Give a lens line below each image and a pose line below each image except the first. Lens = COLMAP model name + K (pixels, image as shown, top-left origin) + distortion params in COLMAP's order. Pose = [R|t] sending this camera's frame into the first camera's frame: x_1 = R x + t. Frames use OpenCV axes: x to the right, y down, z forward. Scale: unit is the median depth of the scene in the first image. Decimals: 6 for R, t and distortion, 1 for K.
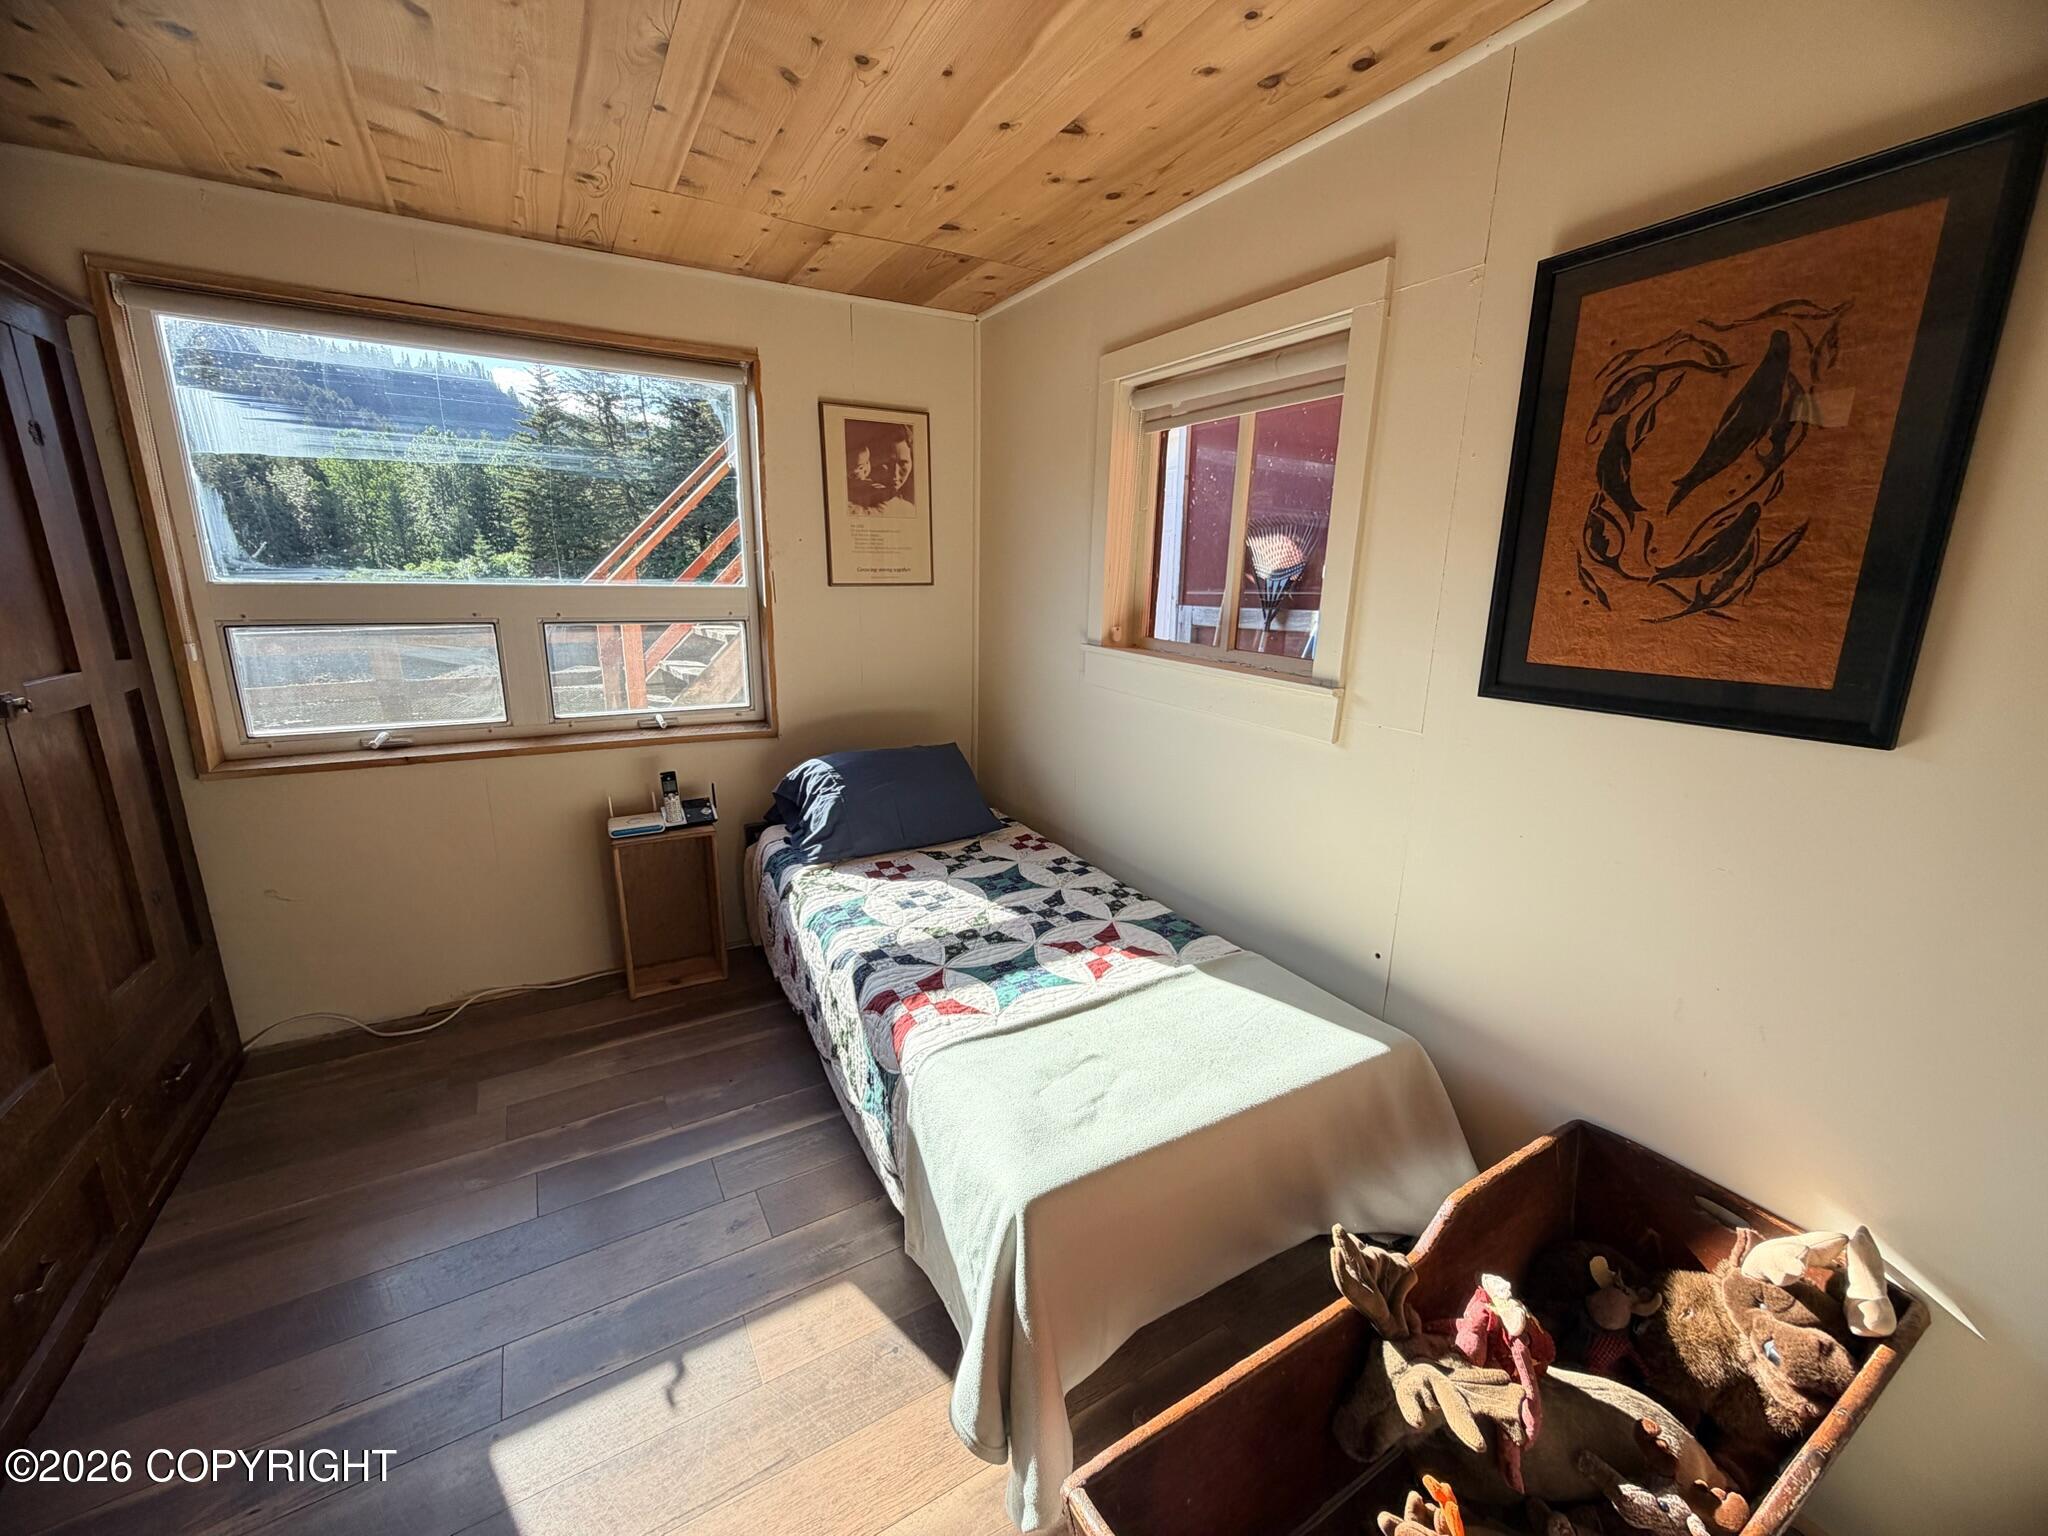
lens RADIAL K [[817.0, 0, 1021.2], [0, 817.0, 767.9], [0, 0, 1]] dist [-0.002454, -0.000030]
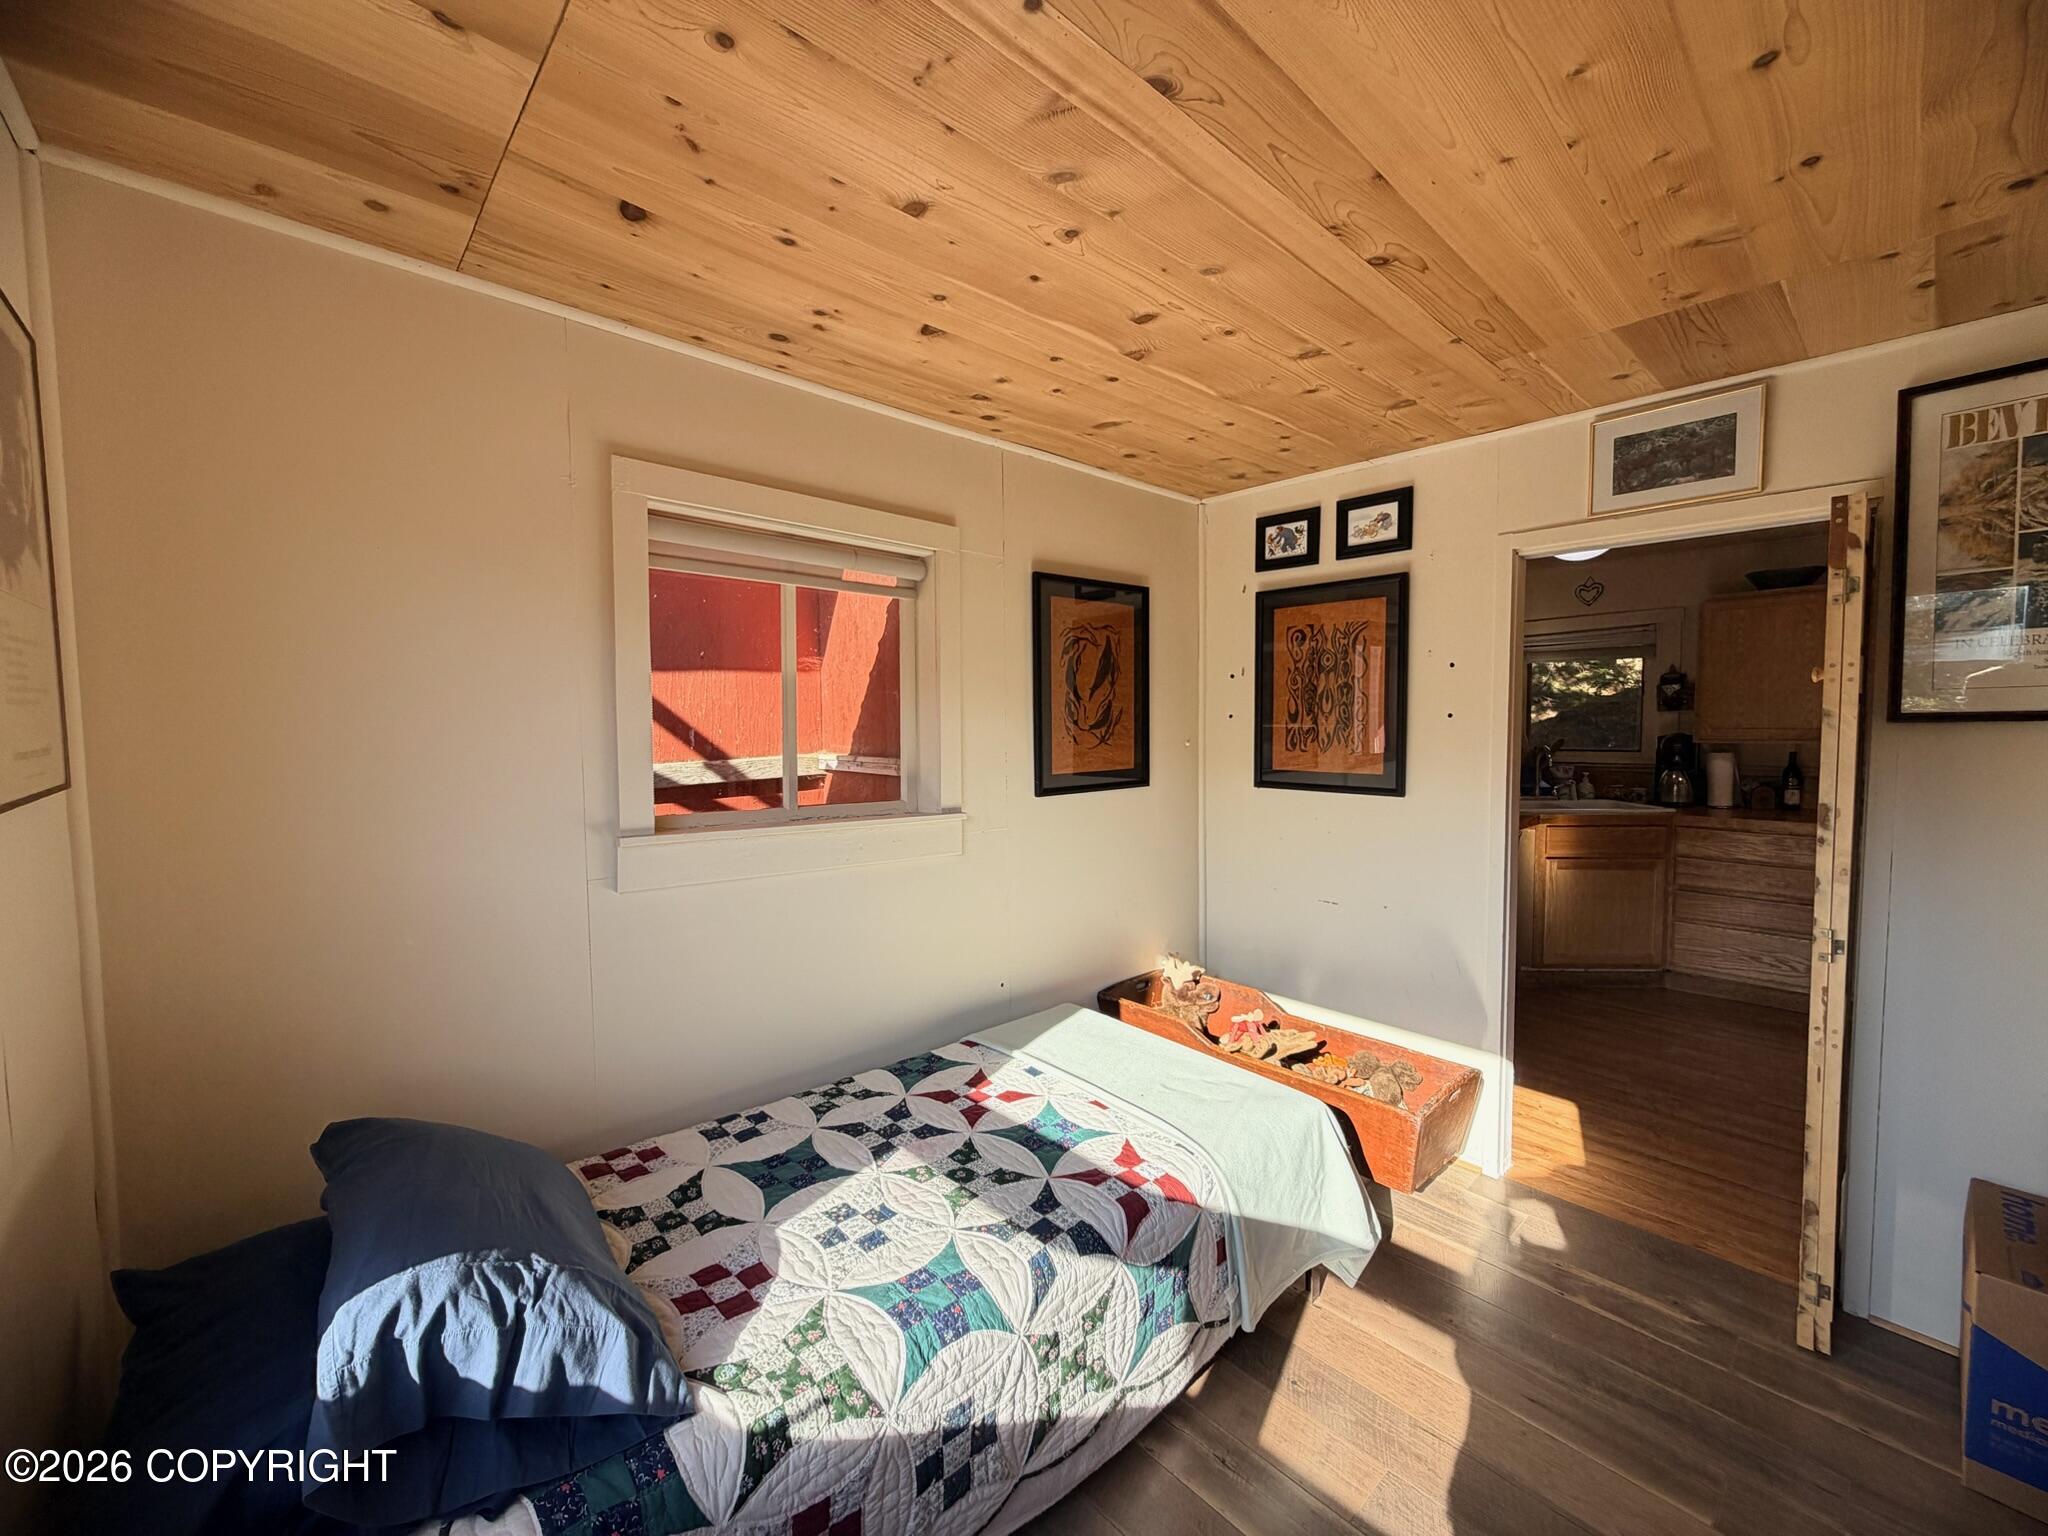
lens RADIAL K [[817.0, 0, 1017.3], [0, 817.0, 765.7], [0, 0, 1]] dist [-0.002454, -0.000030]
pose [[-0.203974, -0.064965, 0.976818, -0.846697], [0.230166, 0.966644, 0.112351, -0.268033], [-0.951535, 0.247747, -0.182217, 1.002415]]
